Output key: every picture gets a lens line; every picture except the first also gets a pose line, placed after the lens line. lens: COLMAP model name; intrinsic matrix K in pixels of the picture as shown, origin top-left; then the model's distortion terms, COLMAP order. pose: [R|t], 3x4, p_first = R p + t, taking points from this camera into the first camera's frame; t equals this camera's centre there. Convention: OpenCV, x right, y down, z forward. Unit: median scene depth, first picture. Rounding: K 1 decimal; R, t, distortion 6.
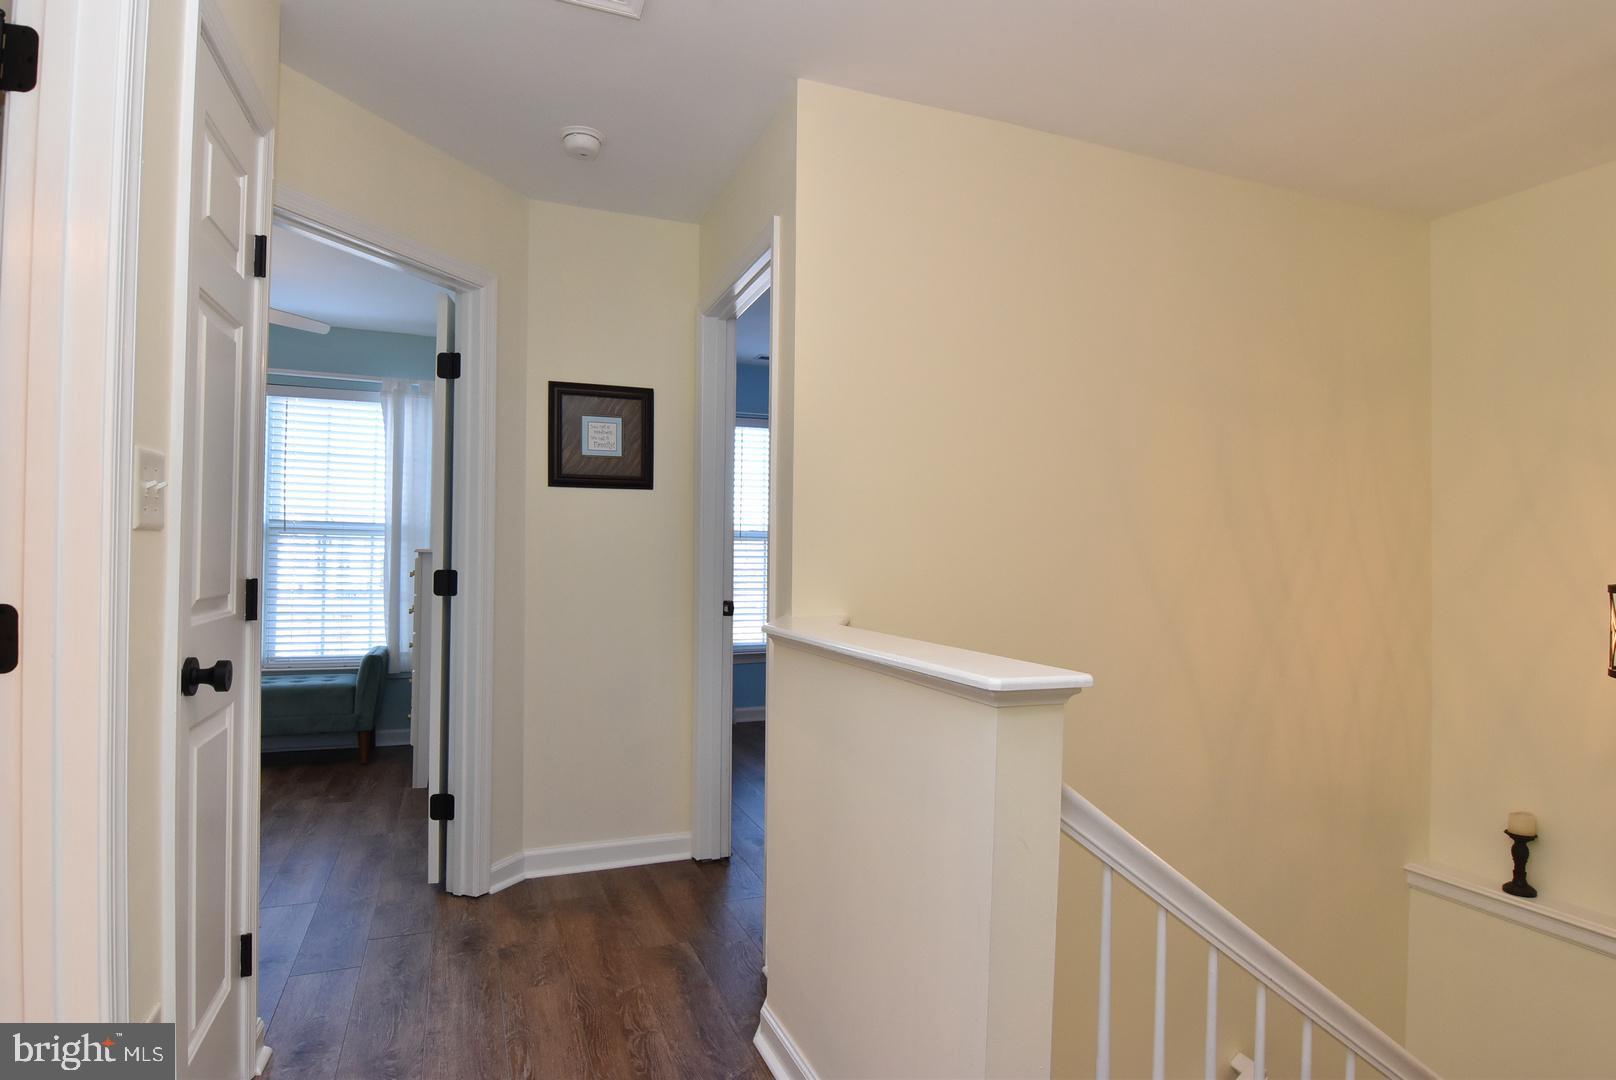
lens RADIAL K [[858.0, 0, 817.3], [0, 858.0, 546.8], [0, 0, 1]] dist [-0.010920, -0.004608]
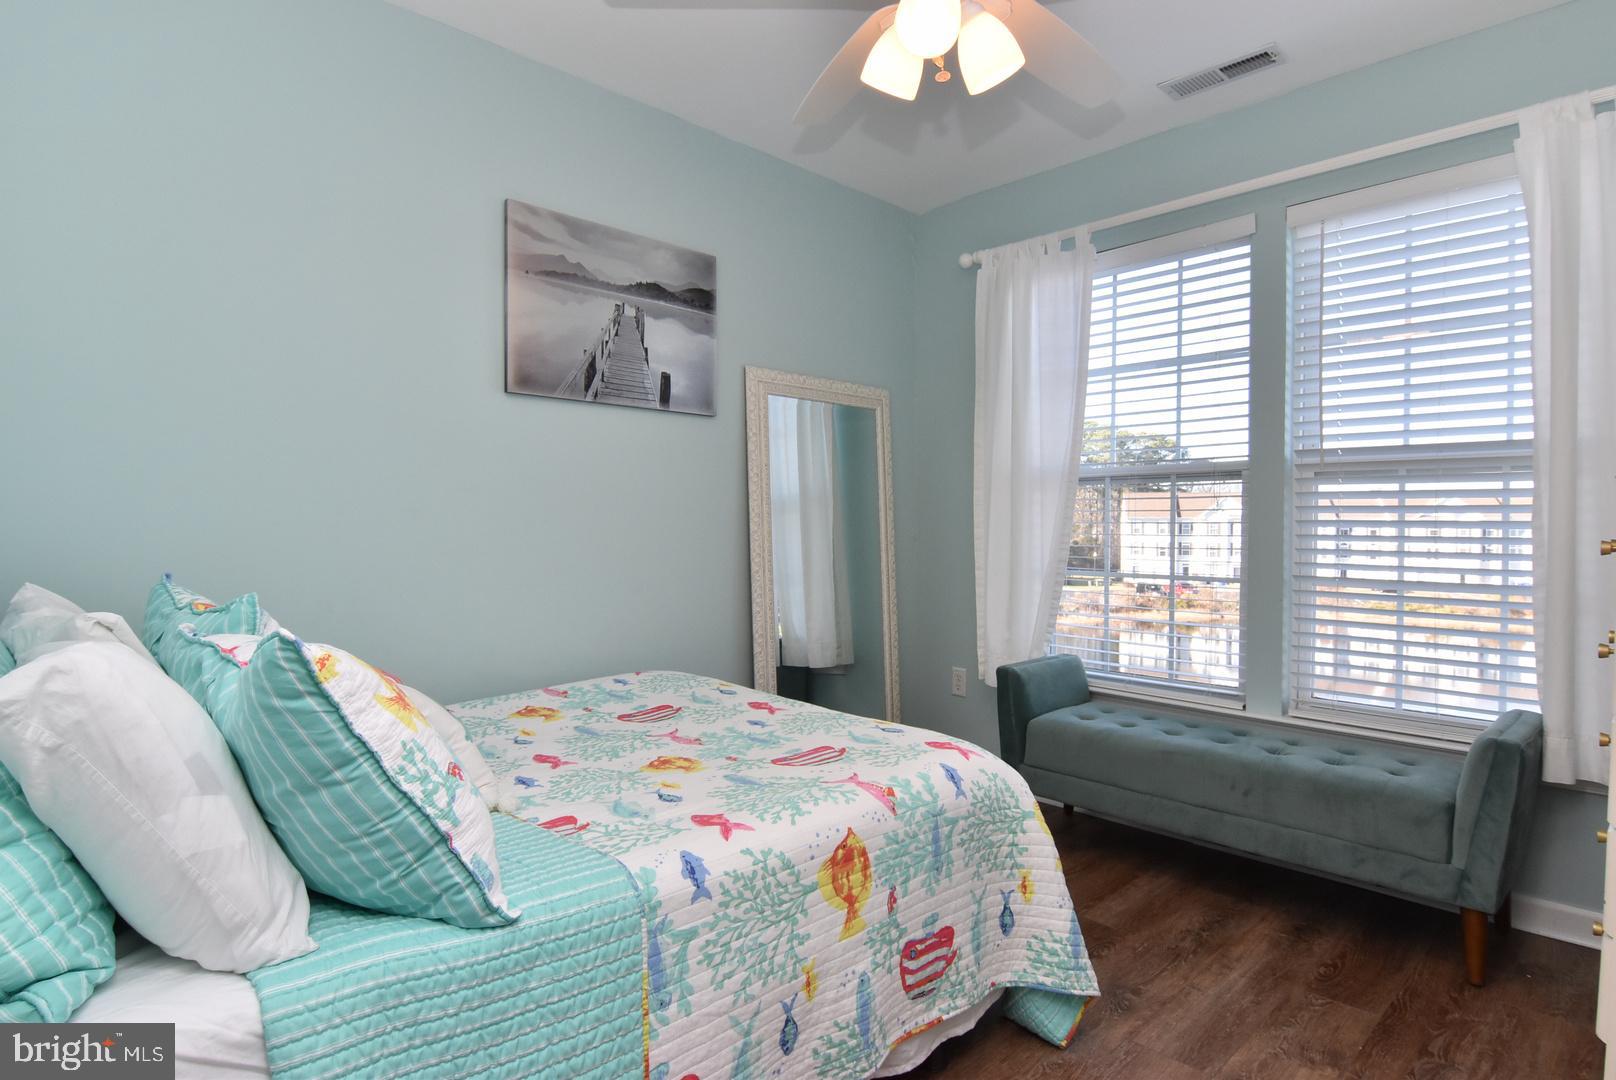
lens RADIAL K [[858.0, 0, 819.2], [0, 858.0, 541.8], [0, 0, 1]] dist [-0.010920, -0.004608]
pose [[0.367181, -0.004408, -0.930139, -0.239051], [0.009423, 0.999955, -0.001019, 0.024475], [0.930102, -0.008391, 0.367206, 0.506645]]
